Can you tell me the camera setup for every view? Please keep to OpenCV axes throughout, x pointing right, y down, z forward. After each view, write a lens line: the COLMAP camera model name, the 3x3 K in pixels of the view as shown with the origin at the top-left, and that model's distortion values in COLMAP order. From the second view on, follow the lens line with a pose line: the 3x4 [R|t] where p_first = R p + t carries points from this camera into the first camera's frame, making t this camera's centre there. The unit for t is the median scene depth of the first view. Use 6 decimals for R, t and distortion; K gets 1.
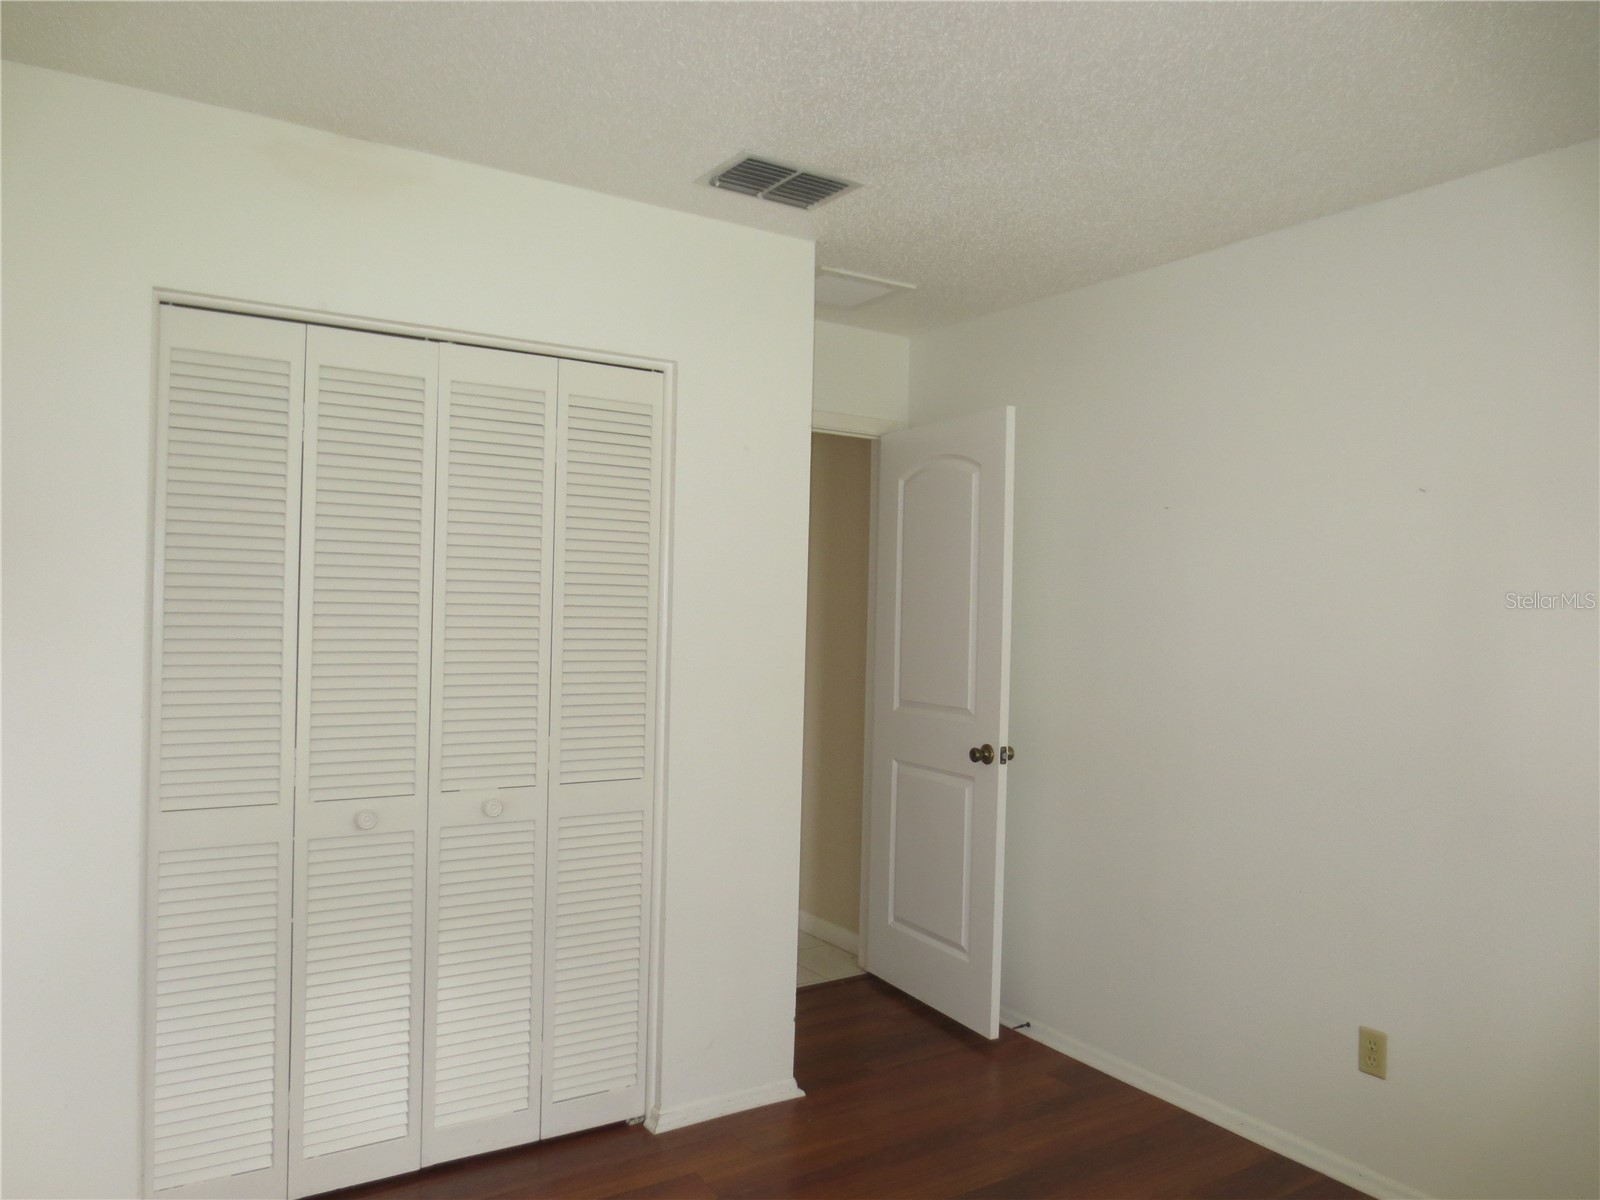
lens RADIAL K [[1175.5, 0, 800.0], [0, 1175.5, 600.0], [0, 0, 1]] dist [0.006591, 0.003733]
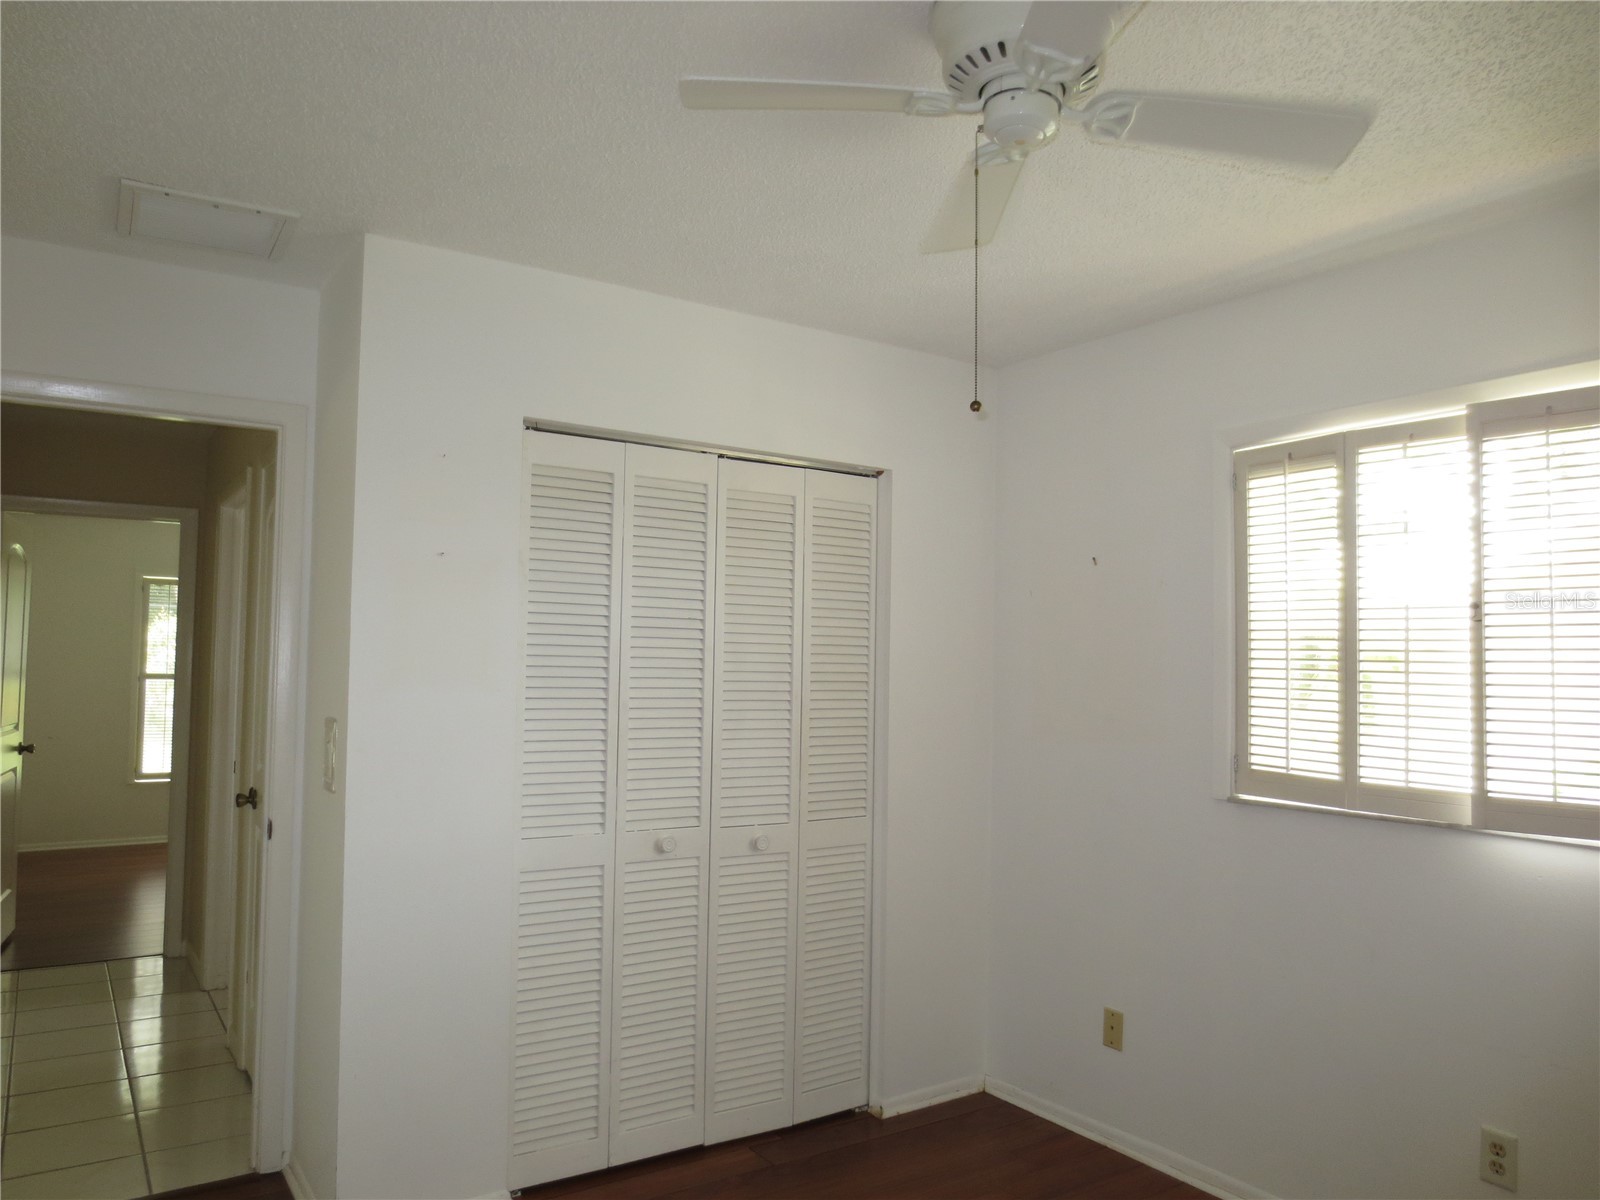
lens RADIAL K [[1123.5, 0, 795.0], [0, 1123.5, 604.4], [0, 0, 1]] dist [-0.032208, 0.009381]
pose [[0.999915, -0.000179, 0.013028, -0.220090], [0.000842, 0.998705, -0.050873, -0.005186], [-0.013002, 0.050880, 0.998620, -0.141161]]
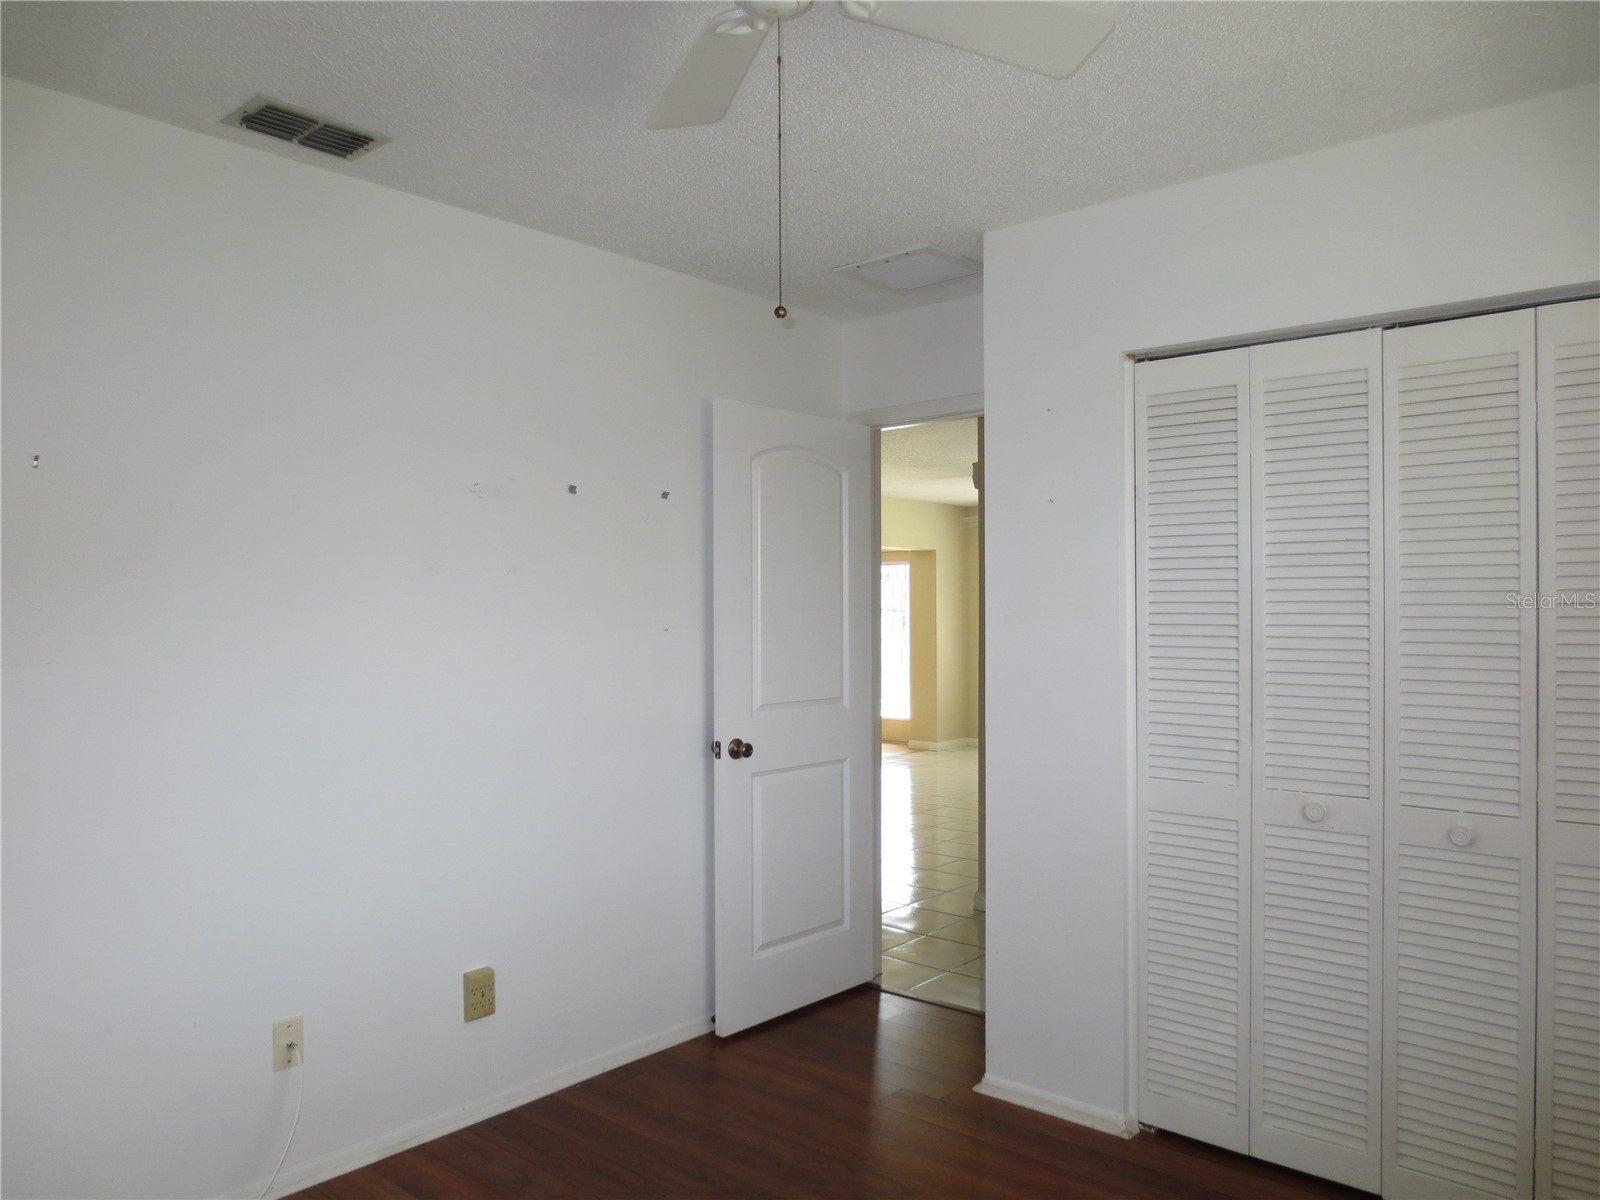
lens RADIAL K [[1137.8, 0, 800.0], [0, 1137.8, 600.0], [0, 0, 1]] dist [-0.021690, 0.006918]
pose [[0.280979, -0.025227, -0.959382, 2.057777], [0.007046, 0.999682, -0.024223, 0.079389], [0.959688, 0.000046, 0.281067, 1.377188]]
